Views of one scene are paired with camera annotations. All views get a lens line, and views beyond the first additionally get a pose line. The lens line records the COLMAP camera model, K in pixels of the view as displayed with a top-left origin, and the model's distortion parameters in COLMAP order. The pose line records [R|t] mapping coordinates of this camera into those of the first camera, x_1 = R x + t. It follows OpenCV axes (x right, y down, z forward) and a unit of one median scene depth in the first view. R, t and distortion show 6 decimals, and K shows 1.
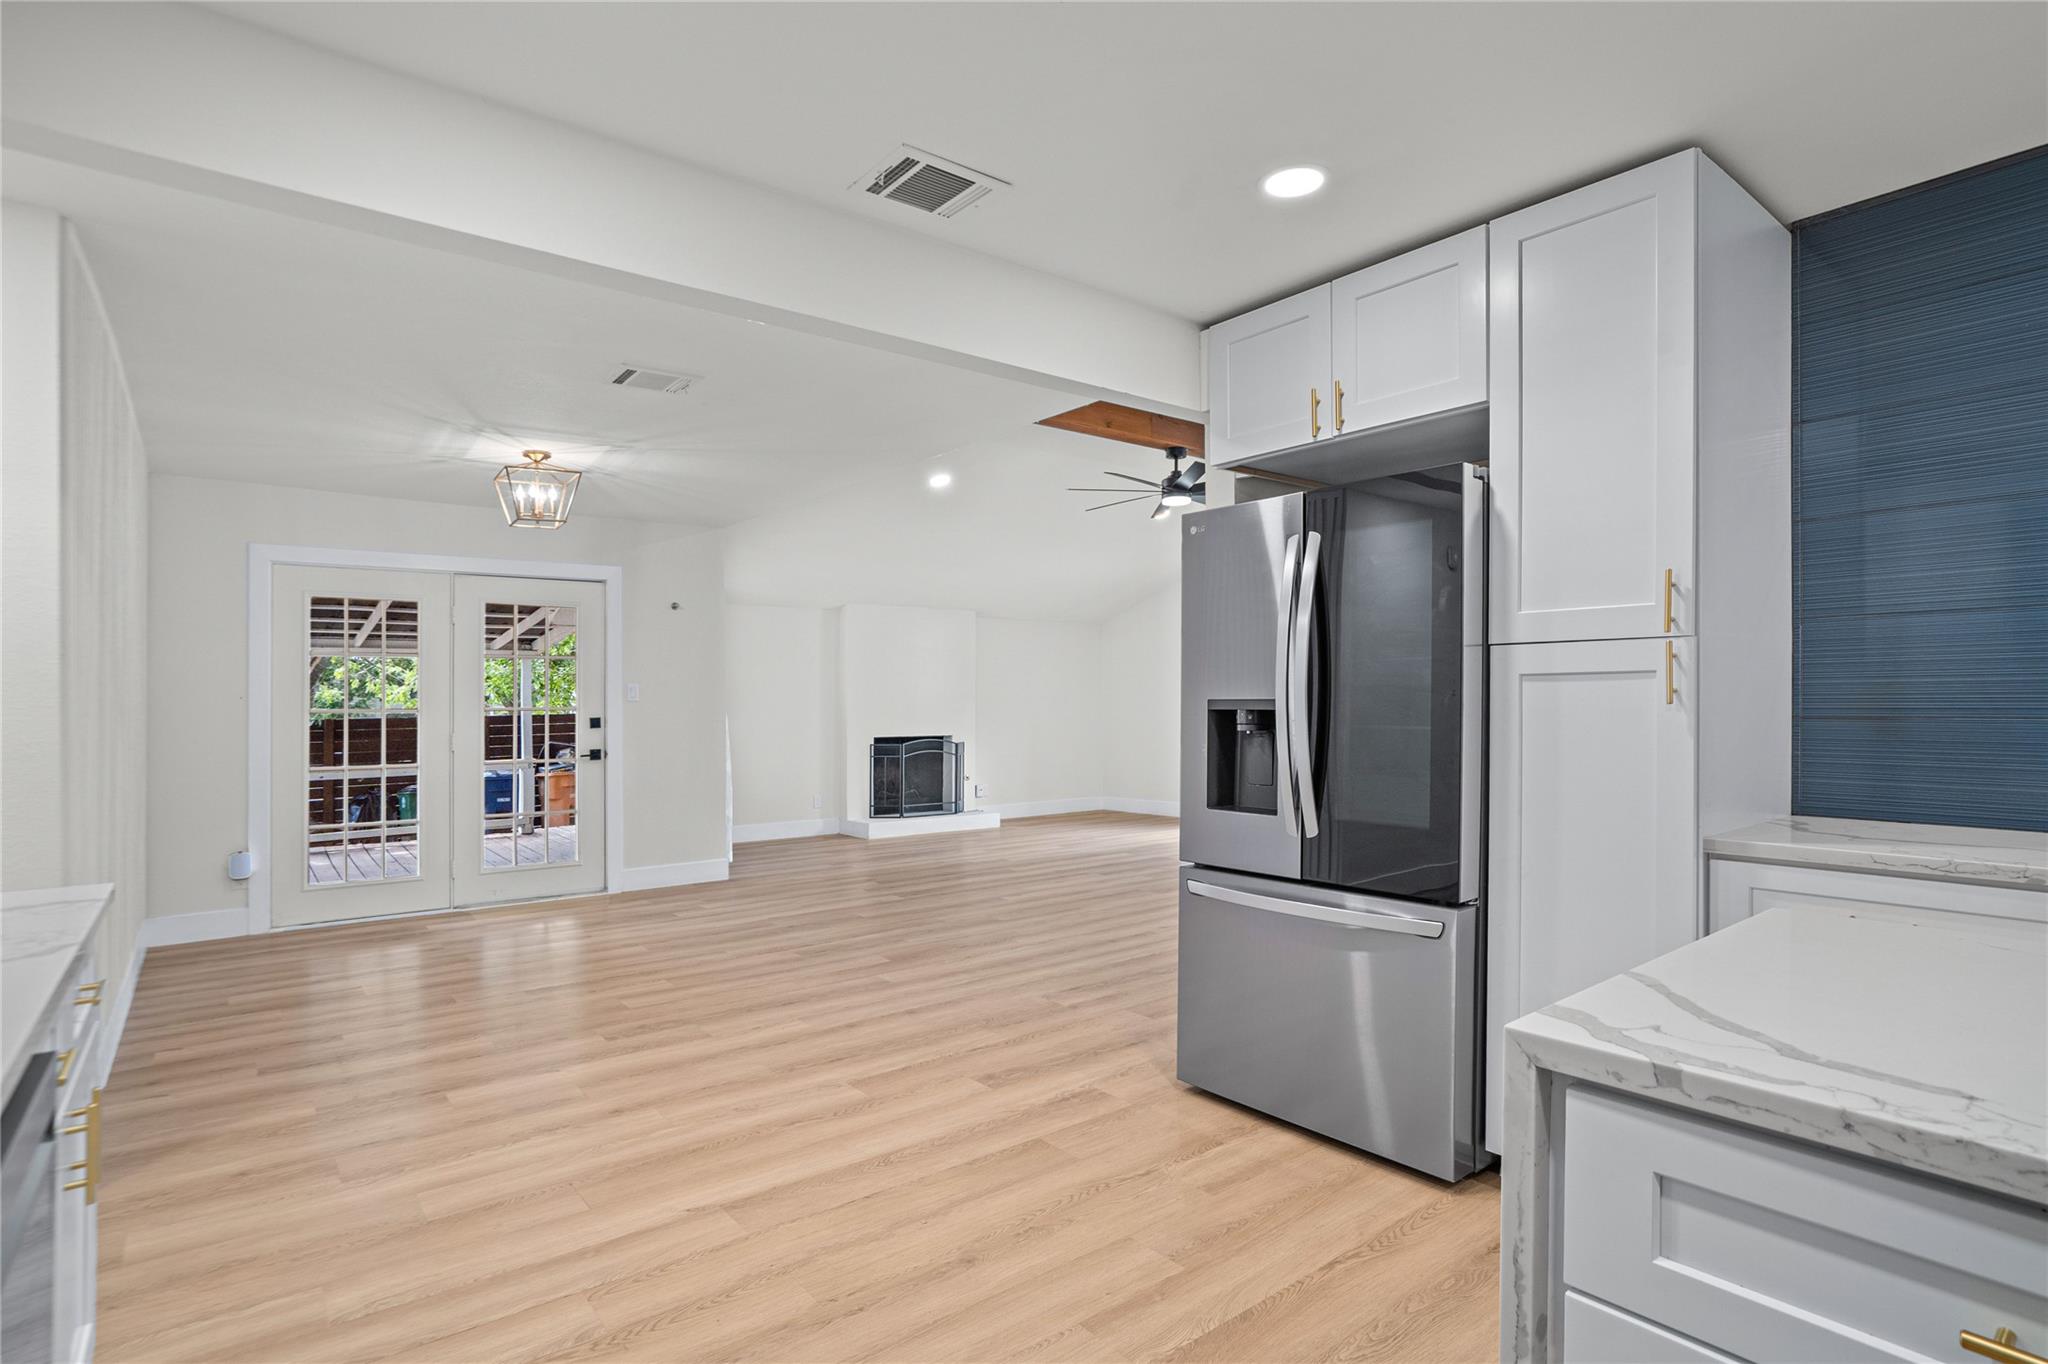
lens RADIAL K [[1031.3, 0, 1011.0], [0, 1031.3, 703.0], [0, 0, 1]] dist [-0.060474, 0.033857]
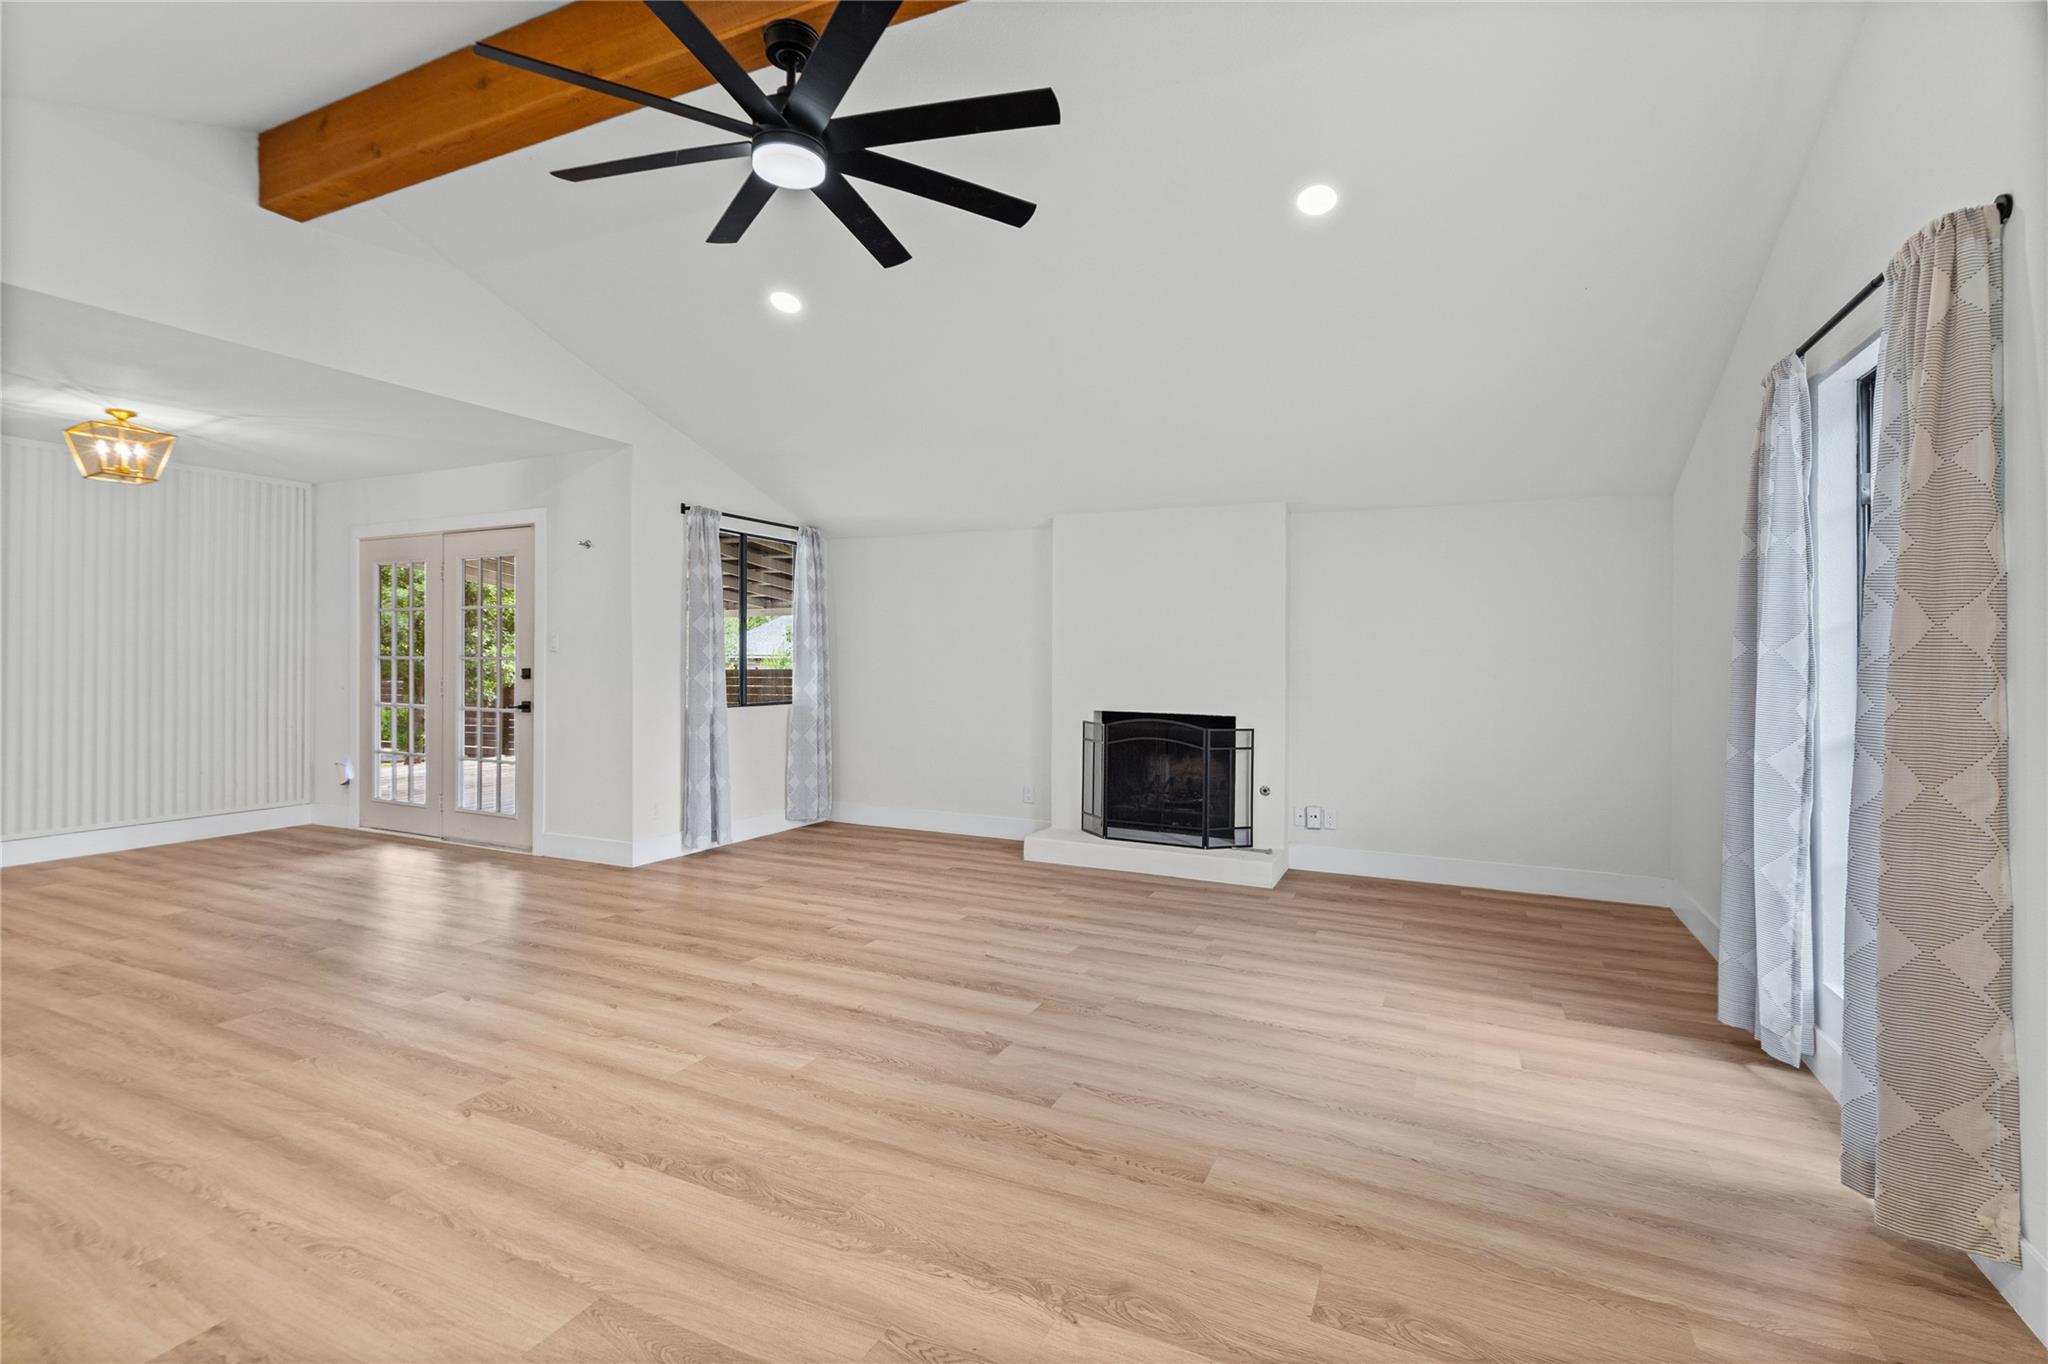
lens RADIAL K [[938.4, 0, 1012.9], [0, 938.4, 662.0], [0, 0, 1]] dist [-0.007165, 0.001415]
pose [[0.445605, 0.015795, -0.895090, 0.847518], [-0.013569, 0.999849, 0.010889, -0.011043], [0.895127, 0.007293, 0.445752, 1.476406]]
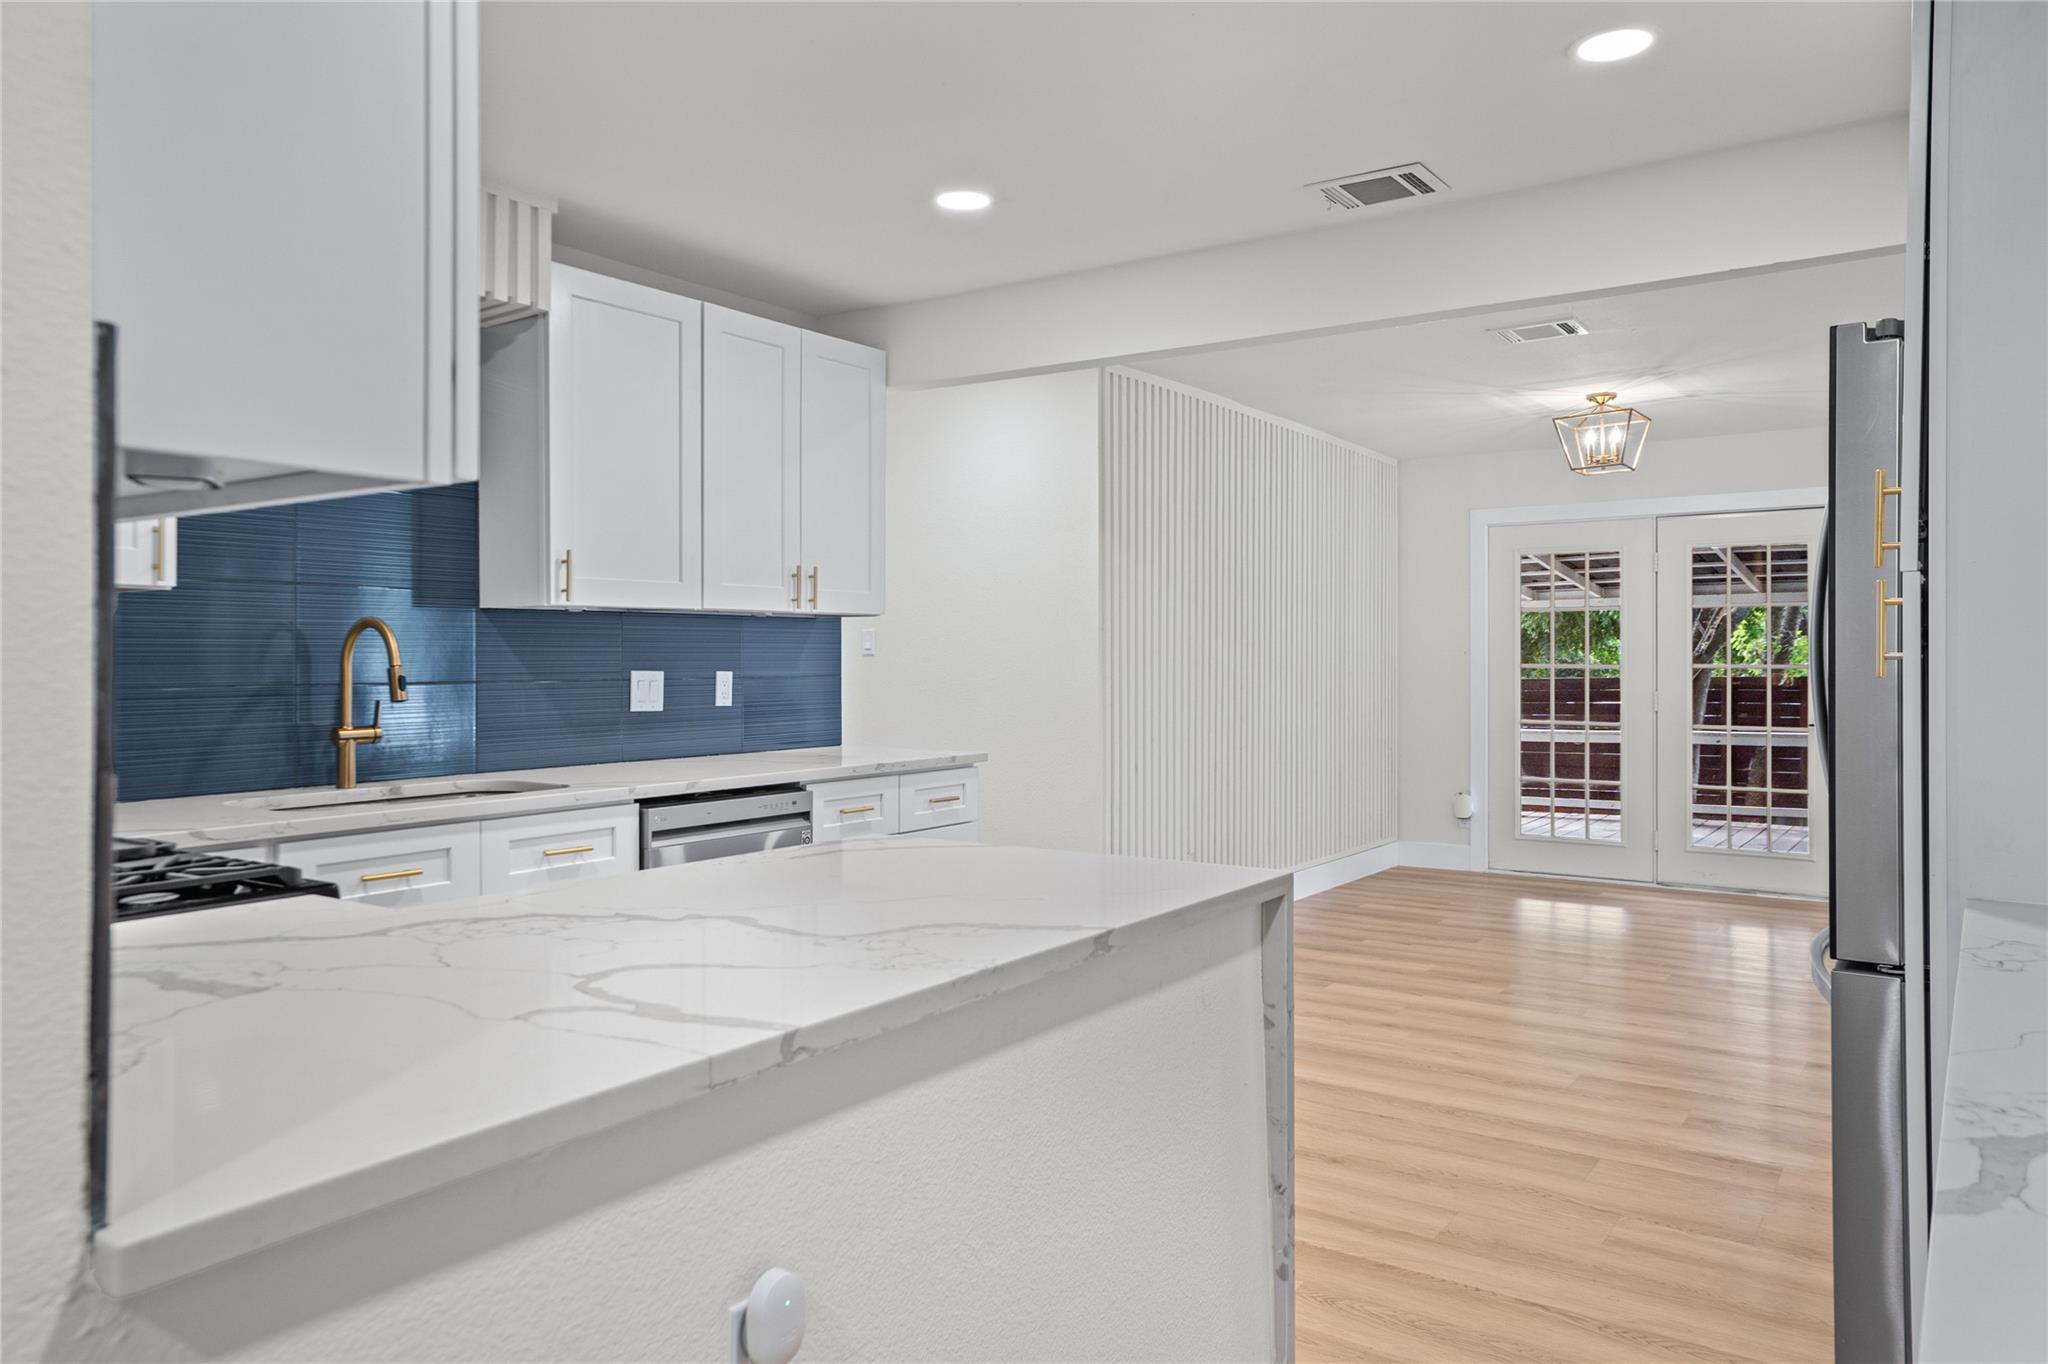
lens RADIAL K [[1402.4, 0, 989.7], [0, 1402.4, 648.4], [0, 0, 1]] dist [-0.000082, -0.000361]
pose [[0.279953, 0.000615, -0.960014, 0.655850], [-0.005788, 0.999983, -0.001047, -0.006099], [0.959996, 0.005850, 0.279951, 0.096314]]
